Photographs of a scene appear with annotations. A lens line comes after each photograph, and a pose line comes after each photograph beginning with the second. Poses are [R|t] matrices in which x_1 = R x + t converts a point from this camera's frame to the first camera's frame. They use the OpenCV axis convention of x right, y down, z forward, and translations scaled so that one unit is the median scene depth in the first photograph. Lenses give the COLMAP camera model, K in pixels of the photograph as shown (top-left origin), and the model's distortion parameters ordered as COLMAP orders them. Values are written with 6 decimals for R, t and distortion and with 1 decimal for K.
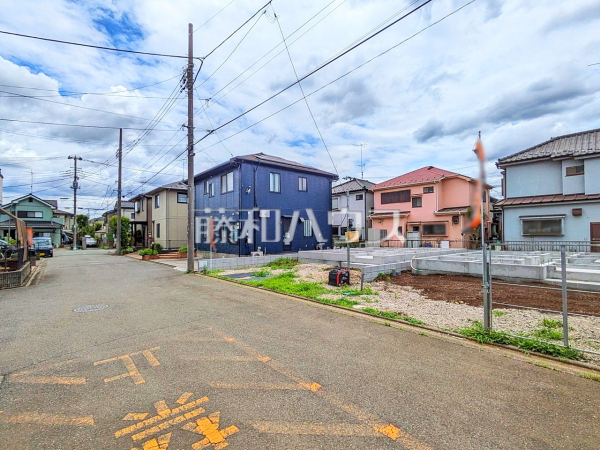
lens RADIAL K [[287.3, 0, 297.7], [0, 287.3, 227.6], [0, 0, 1]] dist [-0.000188, 0.002464]
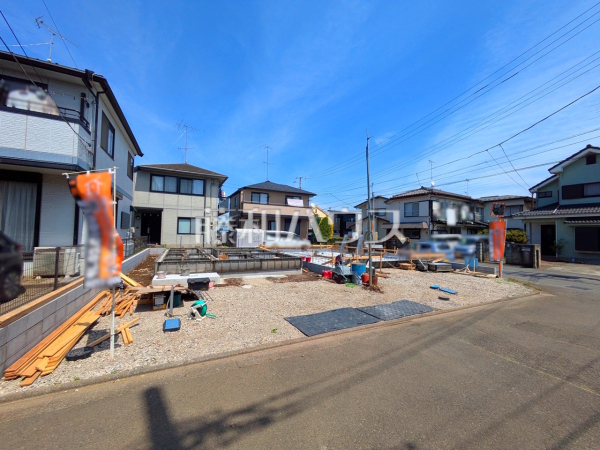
lens RADIAL K [[236.0, 0, 301.2], [0, 236.0, 232.9], [0, 0, 1]] dist [-0.000004, 0.002963]
pose [[-0.232522, -0.007147, -0.972565, -3.745610], [0.001010, 0.999971, -0.007590, 0.213148], [0.972591, -0.002747, -0.232508, 5.272583]]
